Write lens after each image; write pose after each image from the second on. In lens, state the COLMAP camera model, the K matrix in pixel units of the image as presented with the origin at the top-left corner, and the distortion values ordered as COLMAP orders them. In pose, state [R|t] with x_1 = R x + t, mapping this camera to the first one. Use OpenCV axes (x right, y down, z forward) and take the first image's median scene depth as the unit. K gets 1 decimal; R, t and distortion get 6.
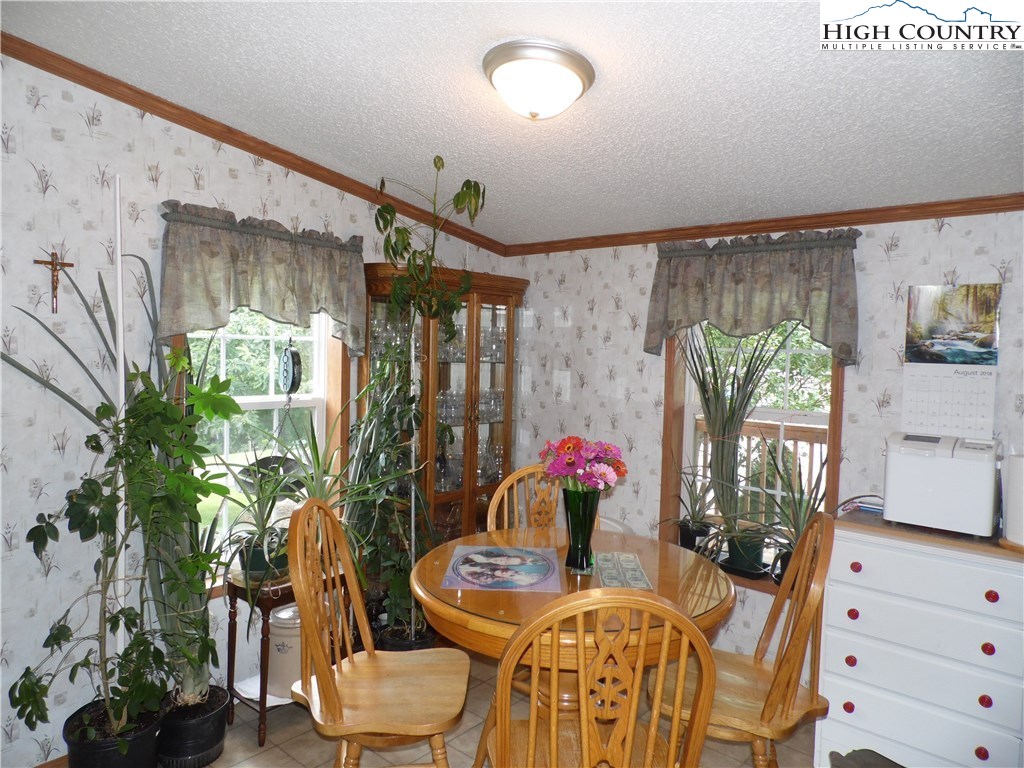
lens RADIAL K [[686.0, 0, 511.3], [0, 686.0, 385.5], [0, 0, 1]] dist [0.002951, -0.004564]
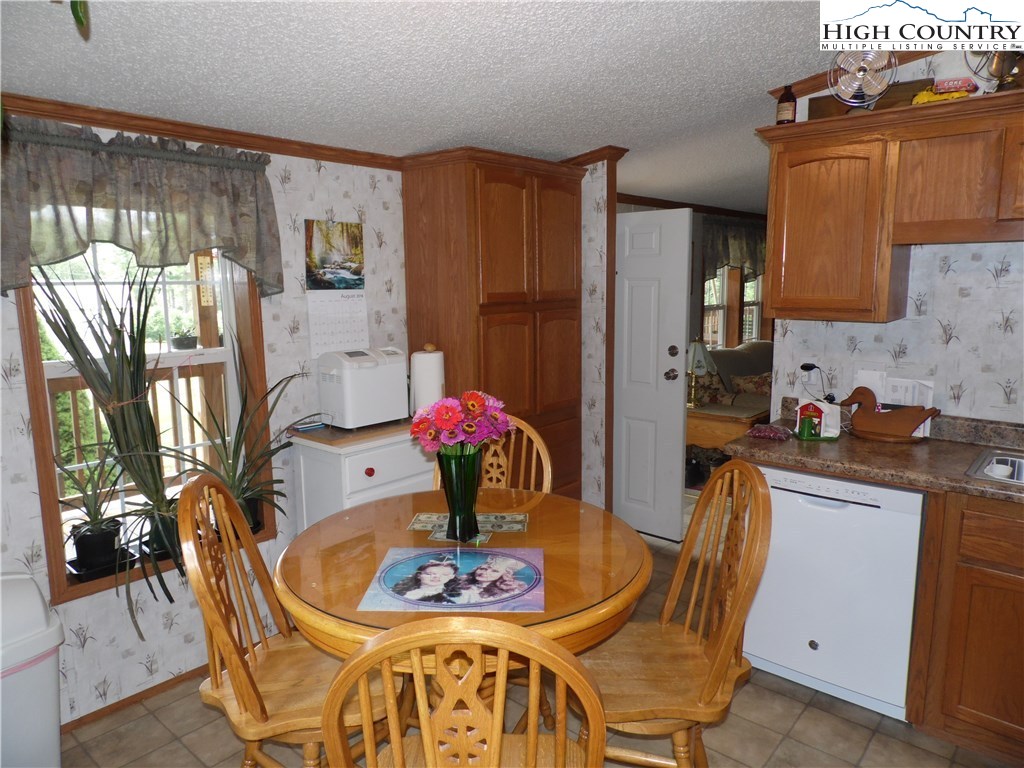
lens RADIAL K [[686.0, 0, 512.0], [0, 686.0, 382.7], [0, 0, 1]] dist [0.002951, -0.004564]
pose [[-0.011369, -0.174332, 0.984621, -0.566419], [0.066232, 0.982391, 0.174702, -0.061255], [-0.997739, 0.067200, 0.000378, 0.719732]]
